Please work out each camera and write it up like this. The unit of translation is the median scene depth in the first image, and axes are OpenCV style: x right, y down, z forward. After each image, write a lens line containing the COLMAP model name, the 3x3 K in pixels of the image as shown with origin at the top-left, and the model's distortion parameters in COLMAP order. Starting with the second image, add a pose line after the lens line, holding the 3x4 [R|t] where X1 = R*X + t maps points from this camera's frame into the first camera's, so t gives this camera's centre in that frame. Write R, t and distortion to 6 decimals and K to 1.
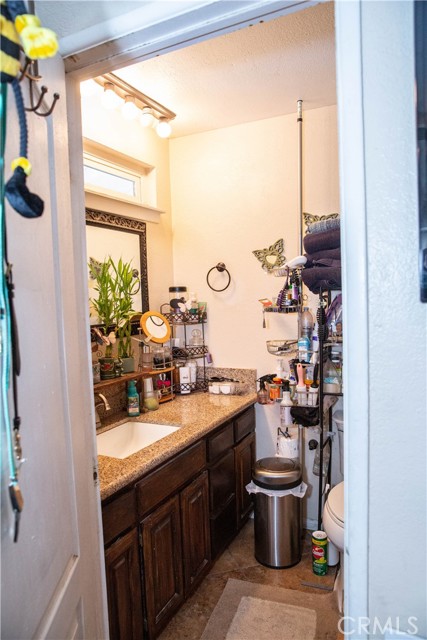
lens RADIAL K [[437.2, 0, 213.5], [0, 437.2, 320.0], [0, 0, 1]] dist [-0.108231, 0.085760]
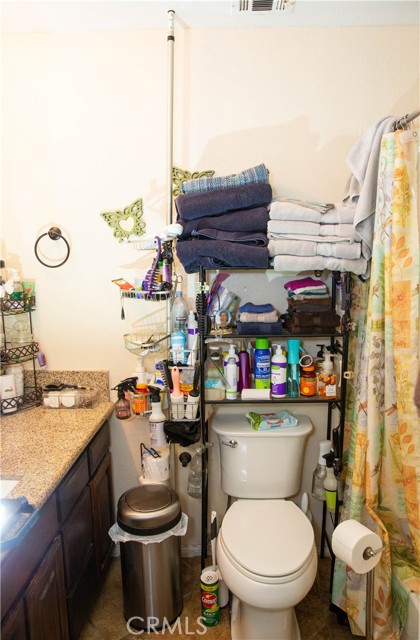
lens RADIAL K [[437.2, 0, 210.6], [0, 437.2, 310.4], [0, 0, 1]] dist [-0.073603, 0.001631]
pose [[0.910676, -0.036019, 0.411548, -0.053909], [0.006656, 0.997342, 0.072560, -0.050854], [-0.413068, -0.063339, 0.908495, 0.272698]]
